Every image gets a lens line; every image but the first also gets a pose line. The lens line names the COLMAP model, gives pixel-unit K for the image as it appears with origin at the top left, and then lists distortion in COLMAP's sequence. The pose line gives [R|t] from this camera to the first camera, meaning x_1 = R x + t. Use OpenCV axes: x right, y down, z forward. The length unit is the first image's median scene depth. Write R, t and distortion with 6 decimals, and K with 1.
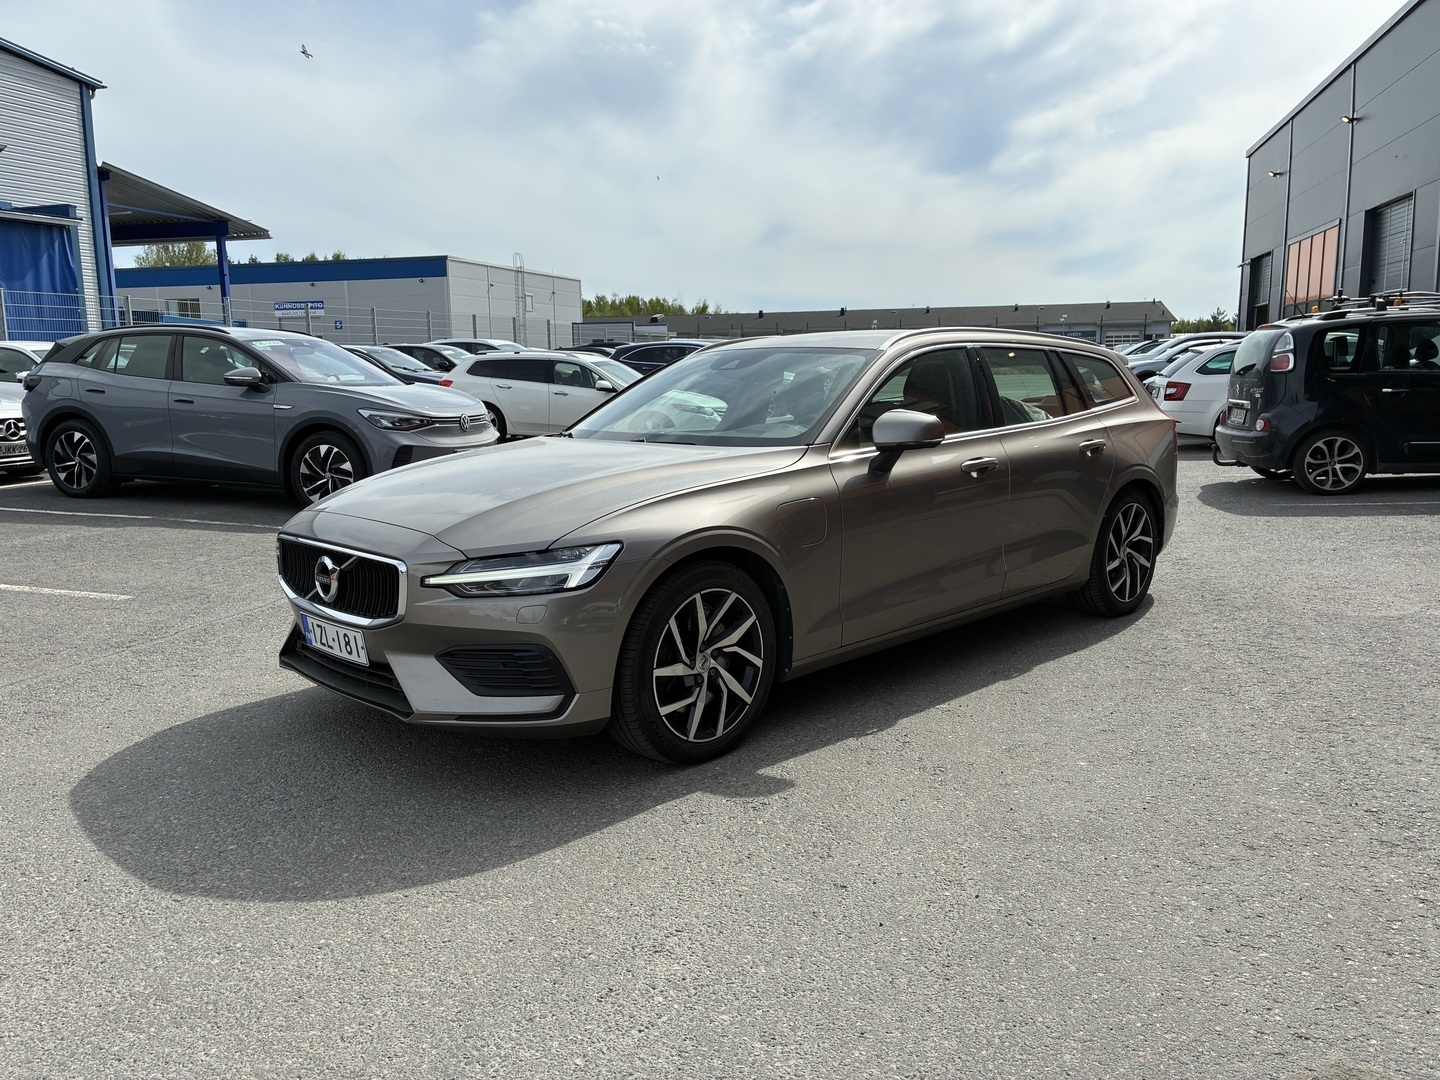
lens RADIAL K [[1079.7, 0, 709.0], [0, 1079.7, 547.0], [0, 0, 1]] dist [0.029985, -0.033652]
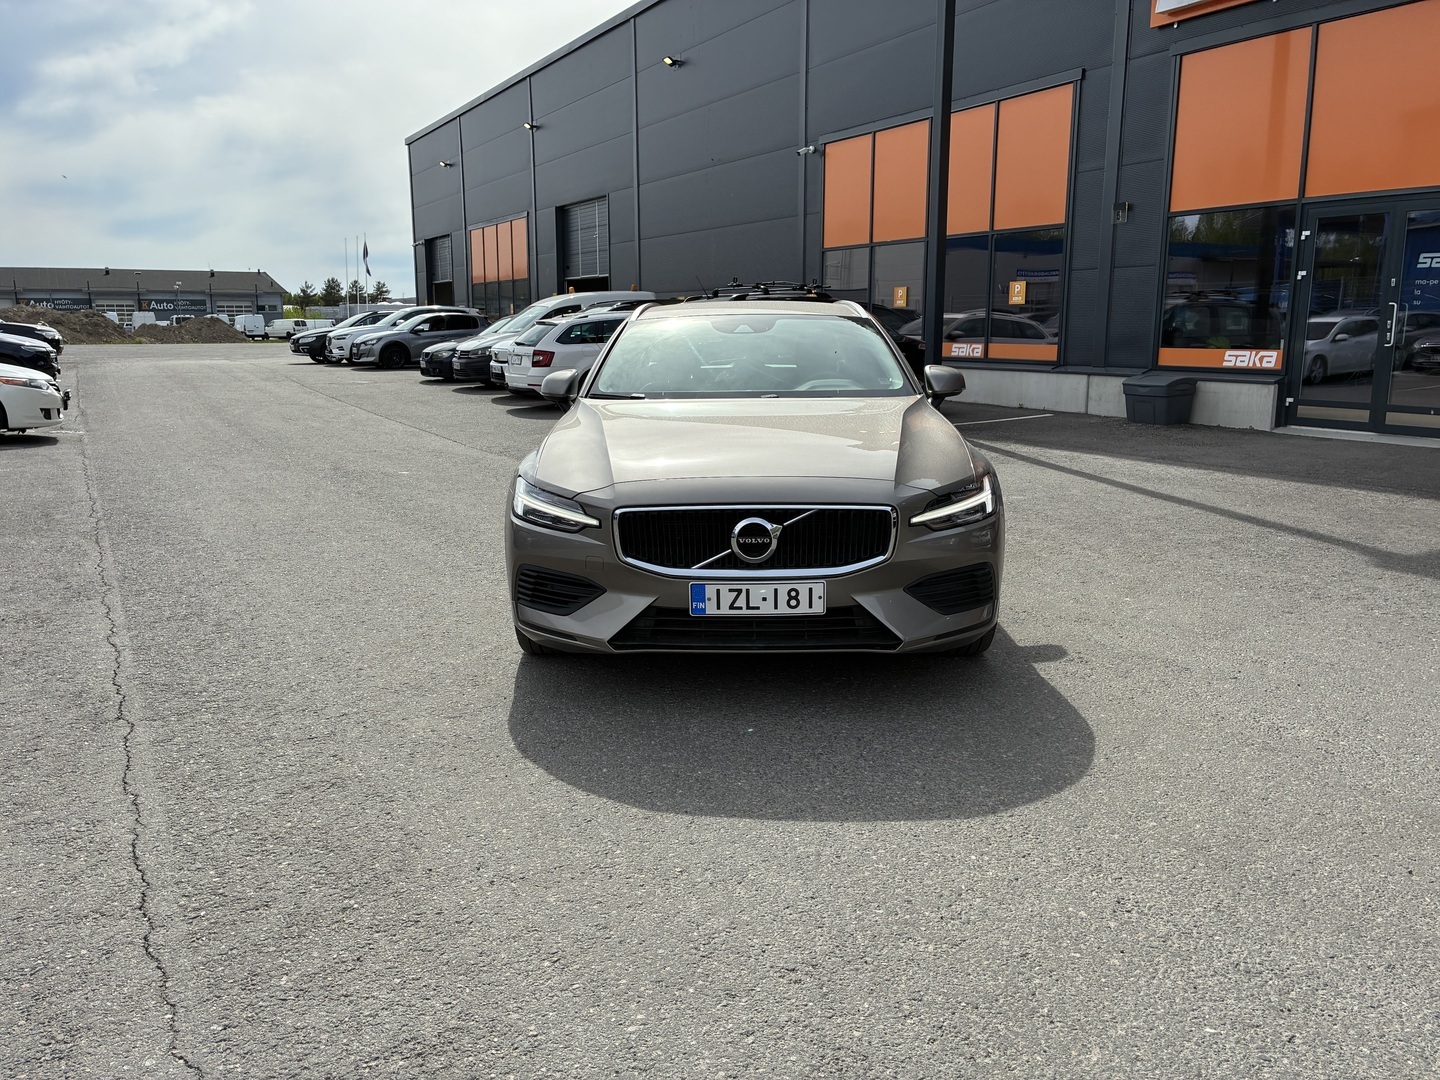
lens RADIAL K [[1079.7, 0, 712.0], [0, 1079.7, 536.8], [0, 0, 1]] dist [0.029985, -0.033652]
pose [[0.713831, -0.120756, 0.689828, -0.381081], [0.109373, 0.992158, 0.060501, -0.013314], [-0.691724, 0.032261, 0.721441, 0.112338]]
